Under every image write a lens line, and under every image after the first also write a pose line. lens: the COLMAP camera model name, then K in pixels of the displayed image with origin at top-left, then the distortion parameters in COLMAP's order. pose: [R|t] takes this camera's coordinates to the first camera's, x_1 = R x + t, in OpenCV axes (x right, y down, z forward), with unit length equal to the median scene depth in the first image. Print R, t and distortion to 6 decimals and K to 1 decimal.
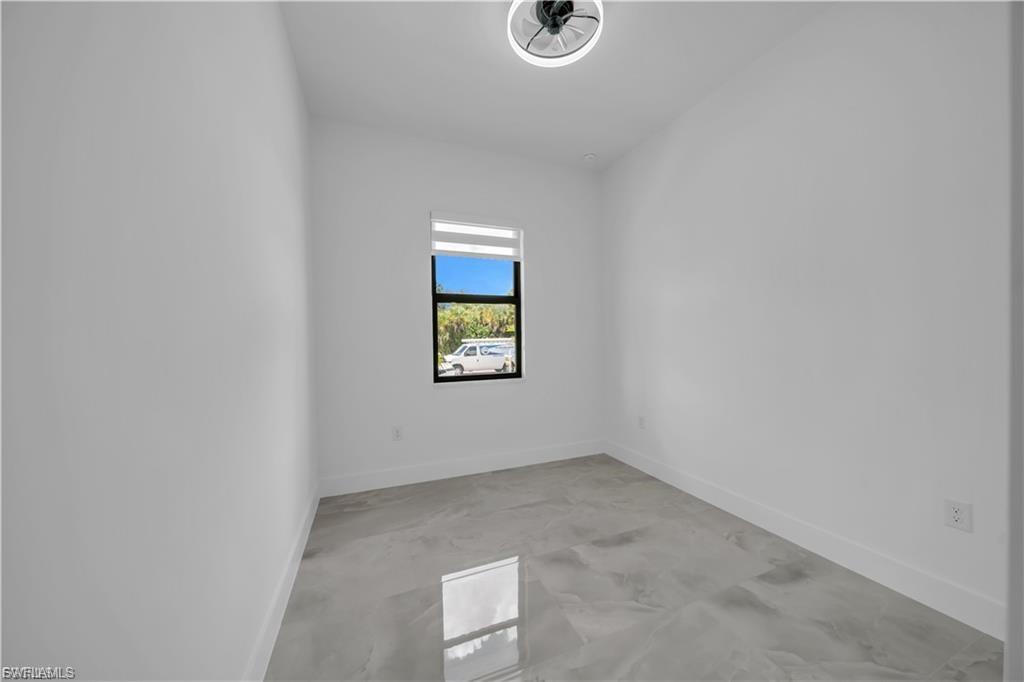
lens RADIAL K [[353.5, 0, 508.7], [0, 353.5, 342.7], [0, 0, 1]] dist [0.000252, -0.000042]
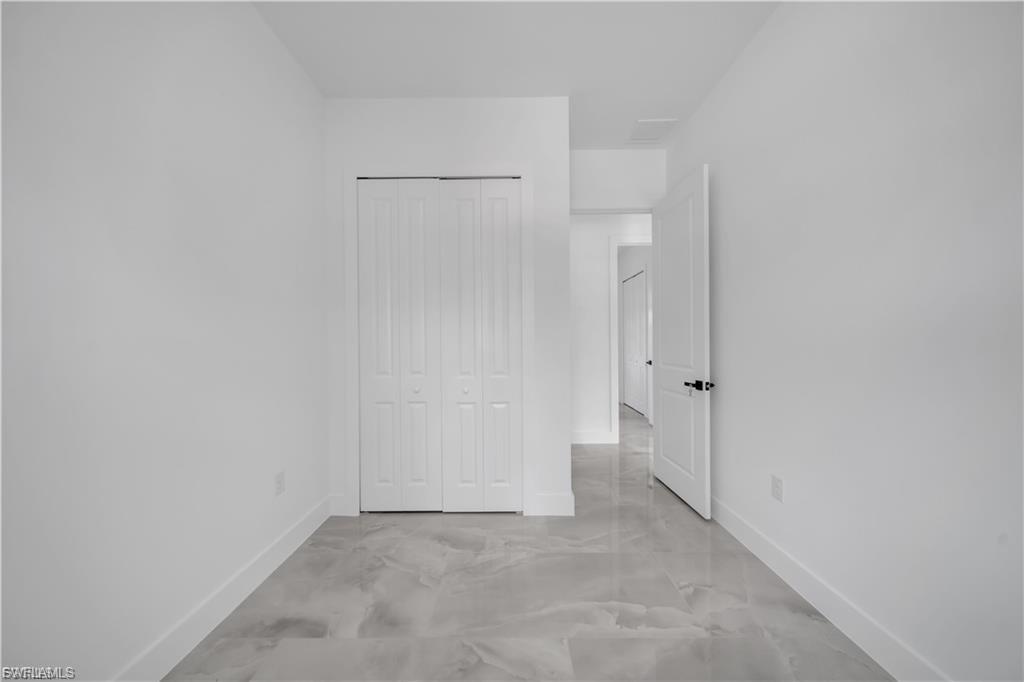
lens RADIAL K [[353.5, 0, 508.7], [0, 353.5, 342.7], [0, 0, 1]] dist [0.000252, -0.000042]
pose [[-0.929137, 0.016097, 0.369386, -0.020689], [0.018199, 0.999832, 0.002206, -0.023226], [-0.369289, 0.008773, -0.929273, 1.840698]]
